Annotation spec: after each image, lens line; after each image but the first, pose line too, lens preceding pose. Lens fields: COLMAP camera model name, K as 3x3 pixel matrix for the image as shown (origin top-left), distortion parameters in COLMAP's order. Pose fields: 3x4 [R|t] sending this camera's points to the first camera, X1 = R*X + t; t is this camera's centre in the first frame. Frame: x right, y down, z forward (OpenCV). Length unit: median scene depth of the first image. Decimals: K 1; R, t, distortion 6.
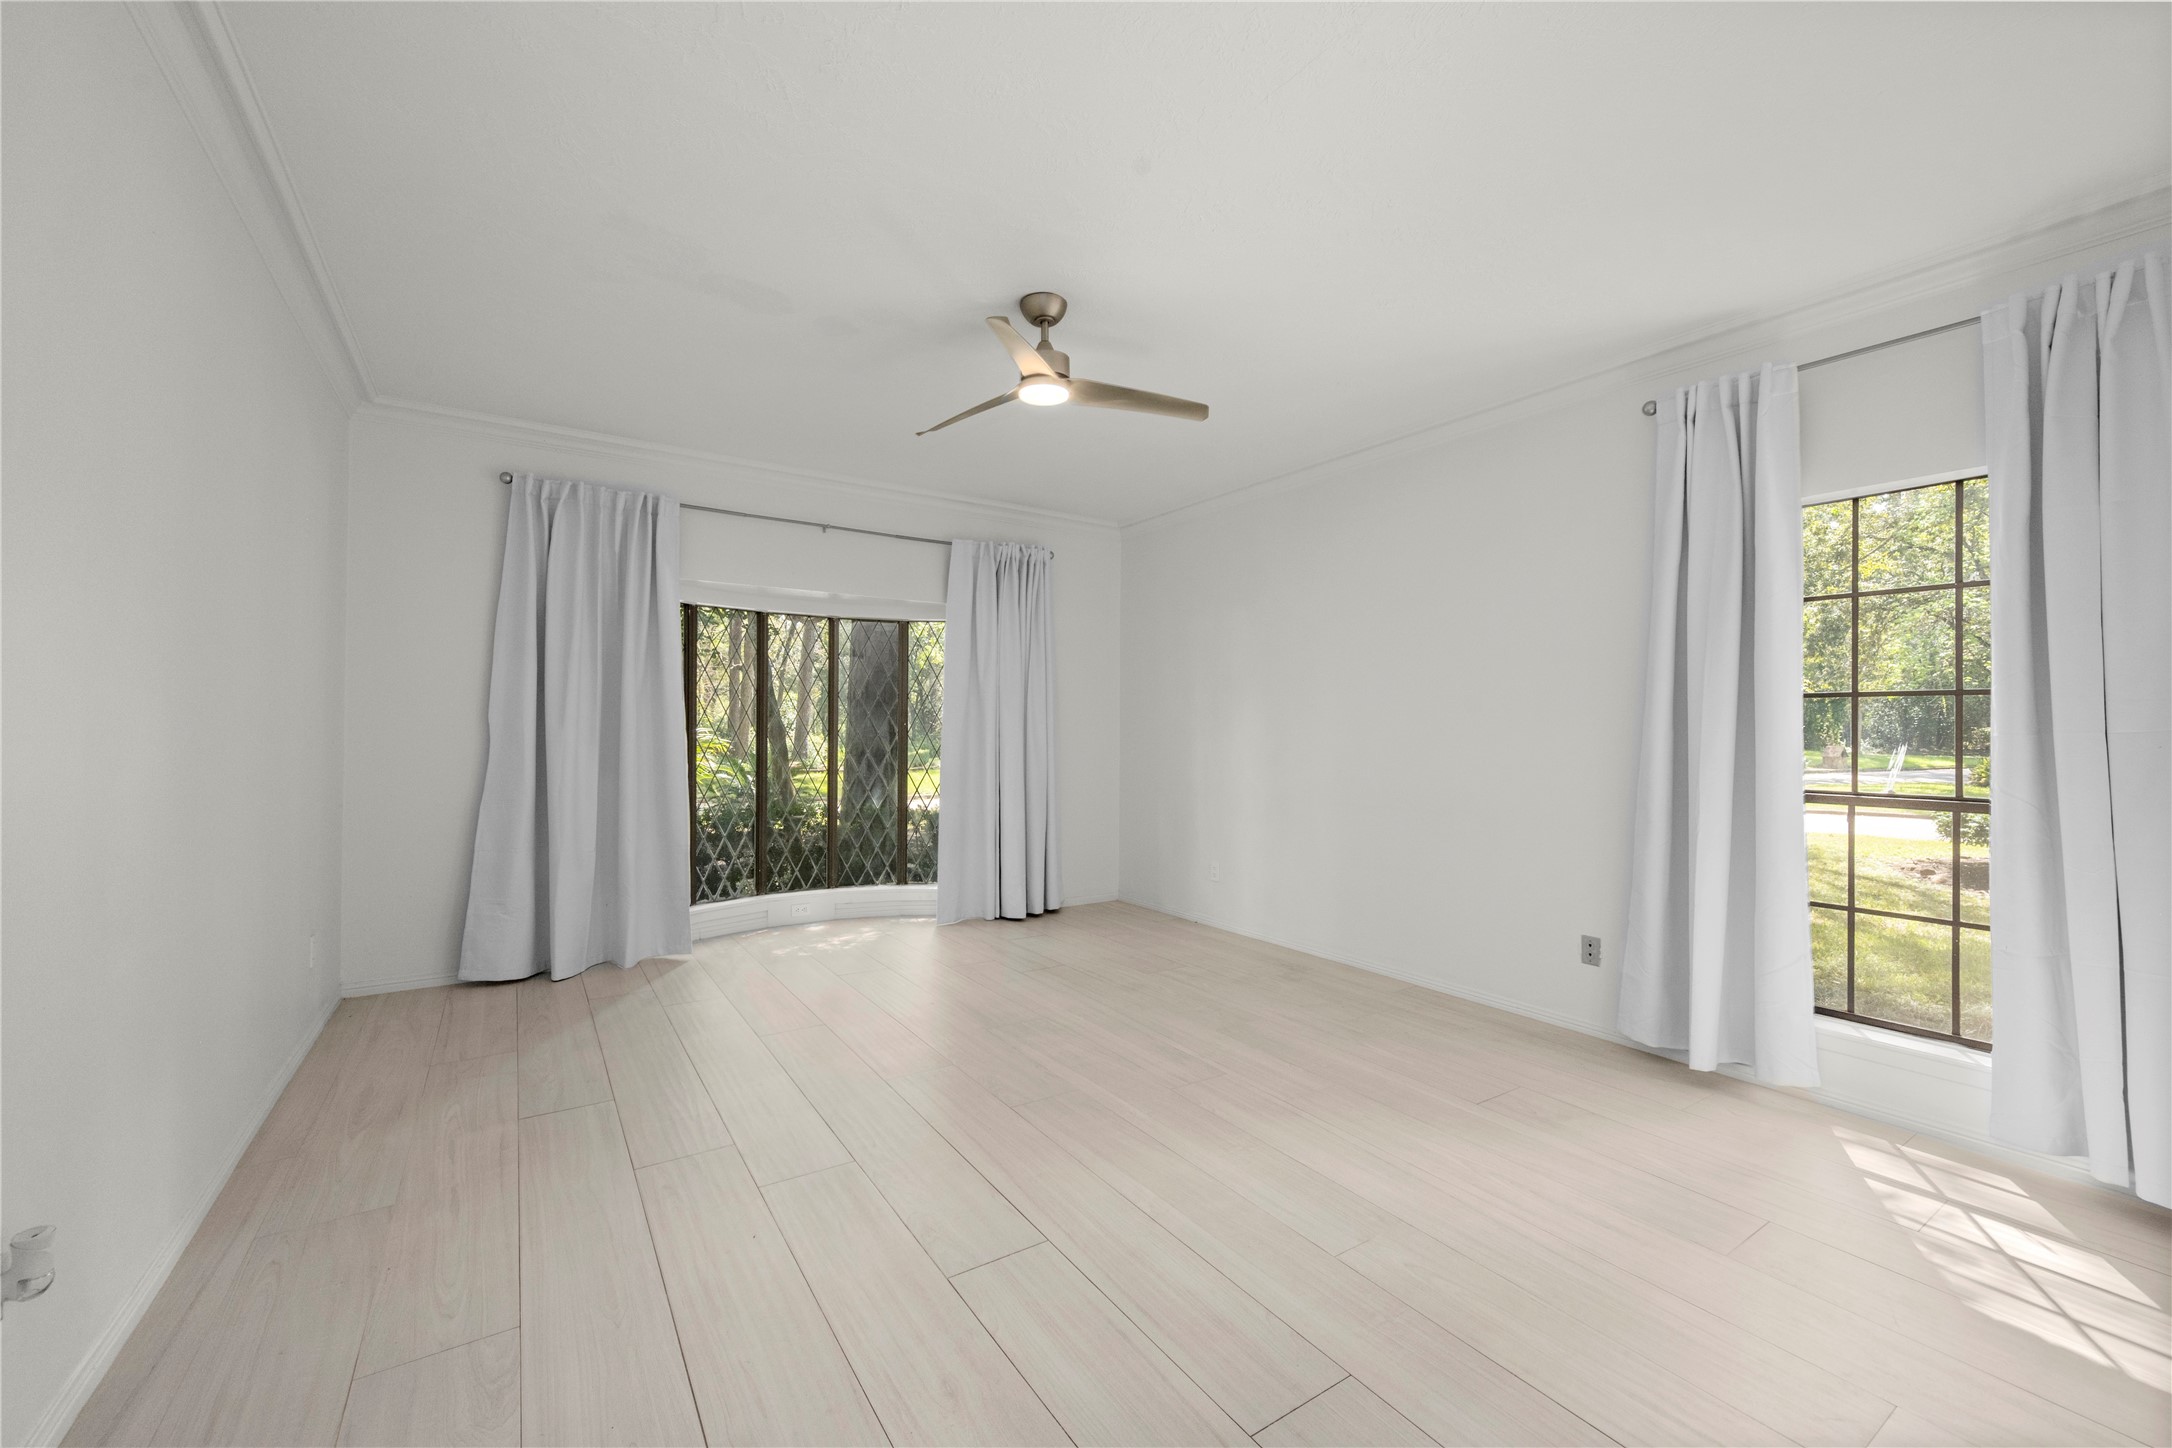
lens RADIAL K [[872.5, 0, 1085.8], [0, 872.5, 726.2], [0, 0, 1]] dist [0.000922, 0.001172]
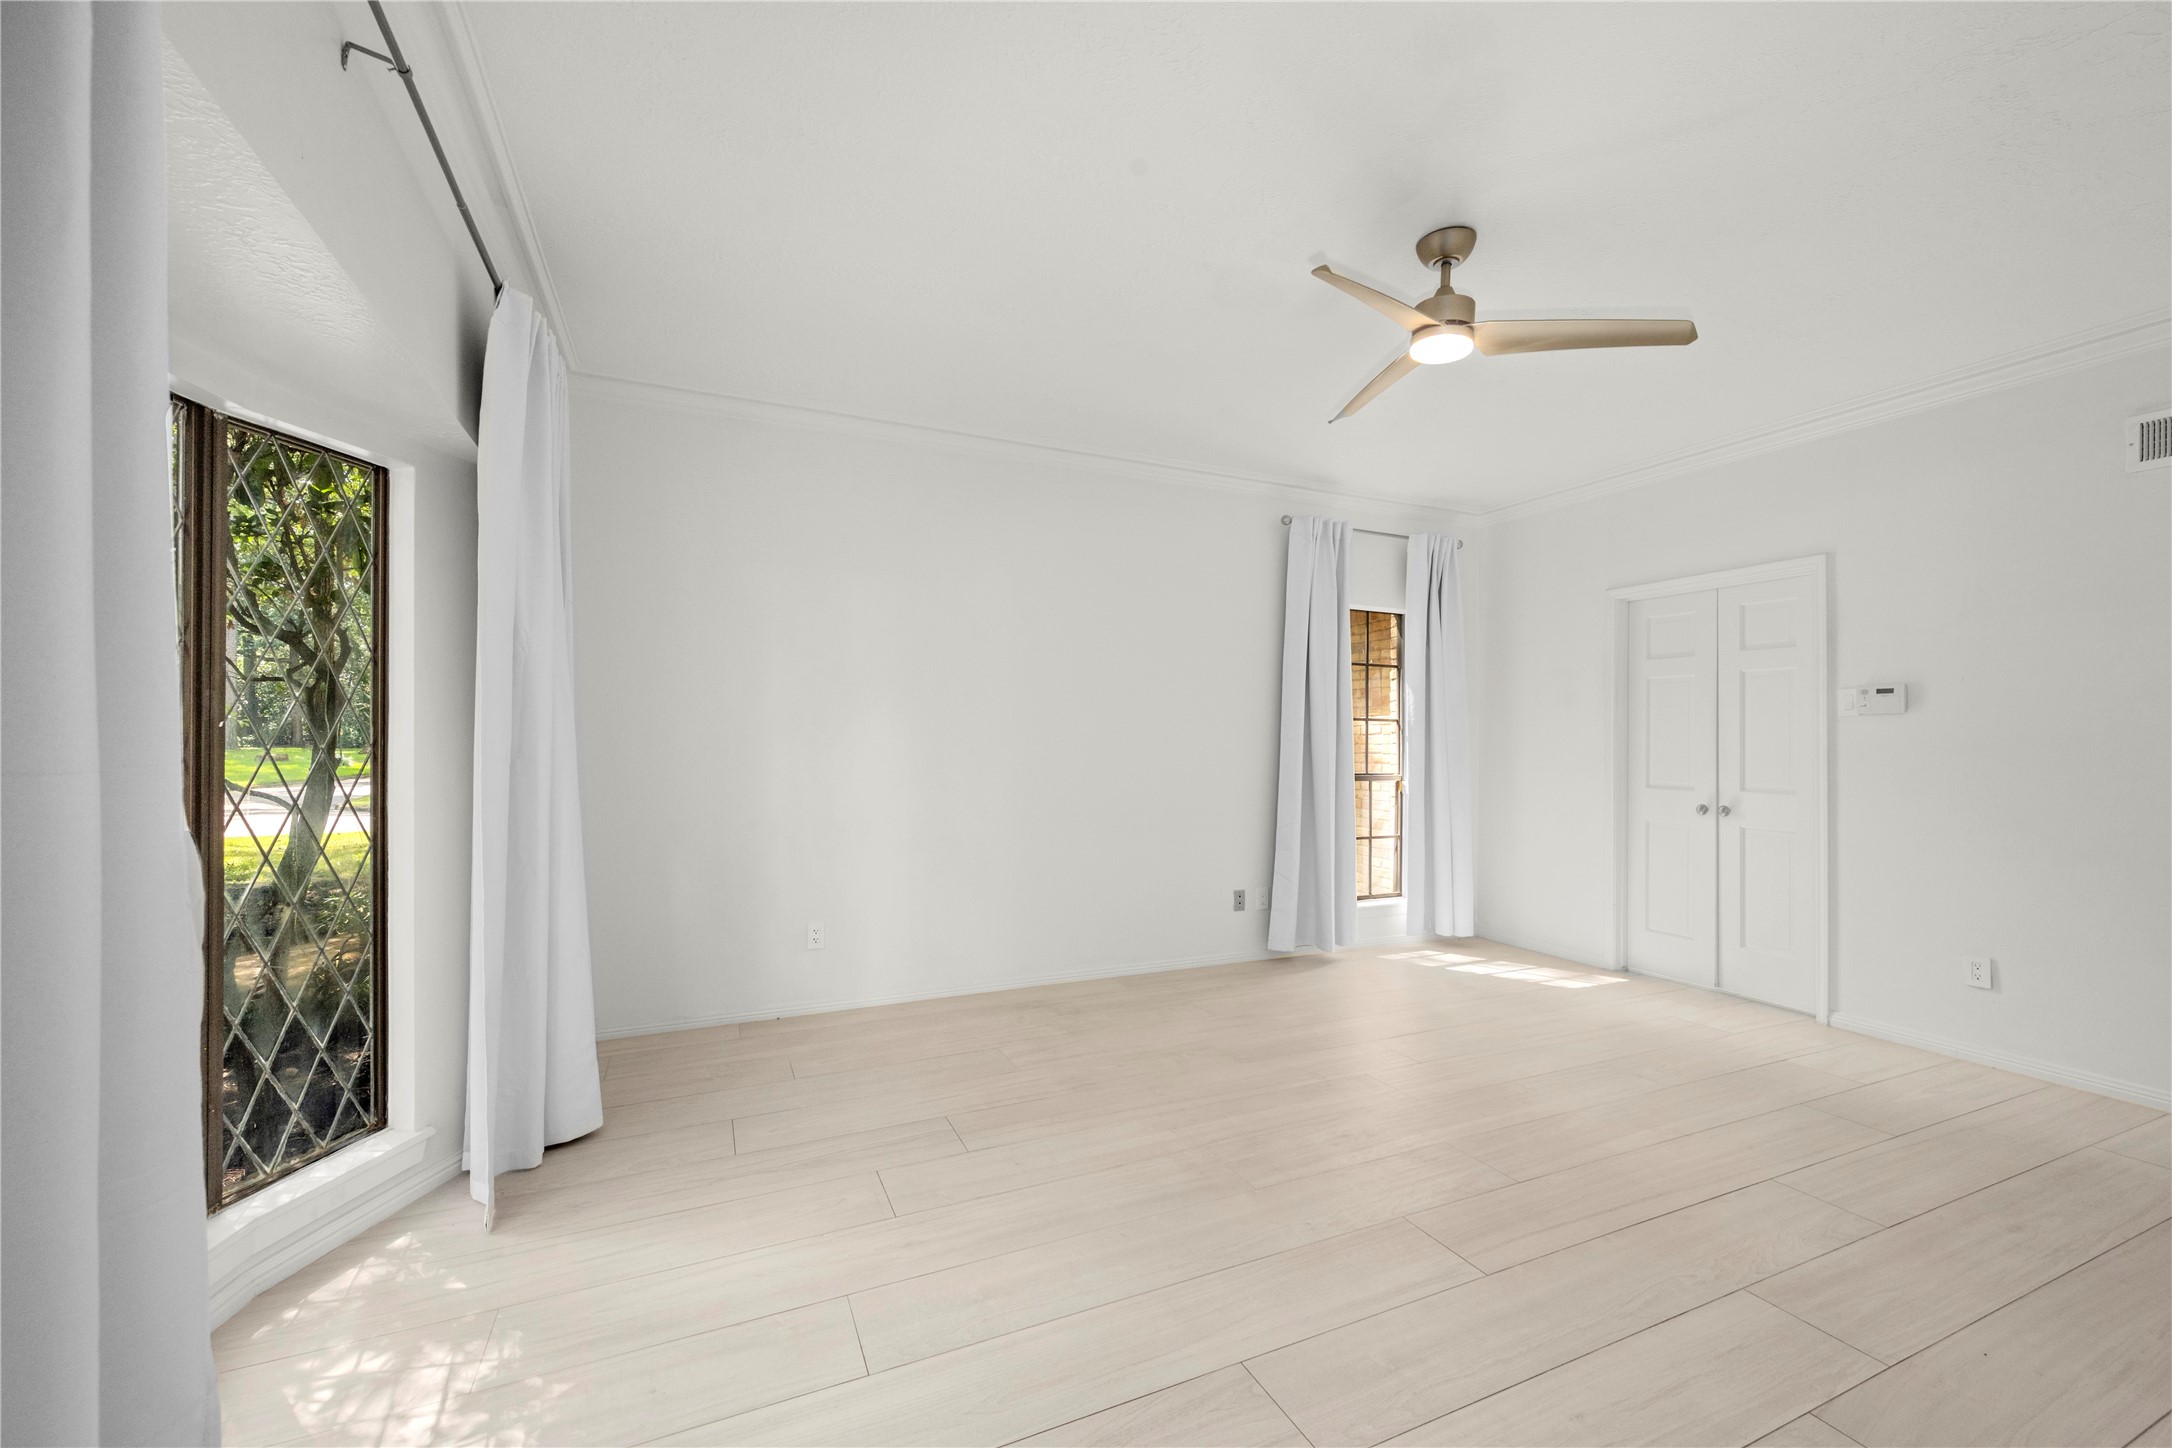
lens RADIAL K [[872.5, 0, 1084.5], [0, 872.5, 730.7], [0, 0, 1]] dist [0.000922, 0.001172]
pose [[0.152347, -0.001011, 0.988327, -0.804133], [-0.013128, 0.999909, 0.003047, -0.008931], [-0.988240, -0.013439, 0.152320, 1.034344]]
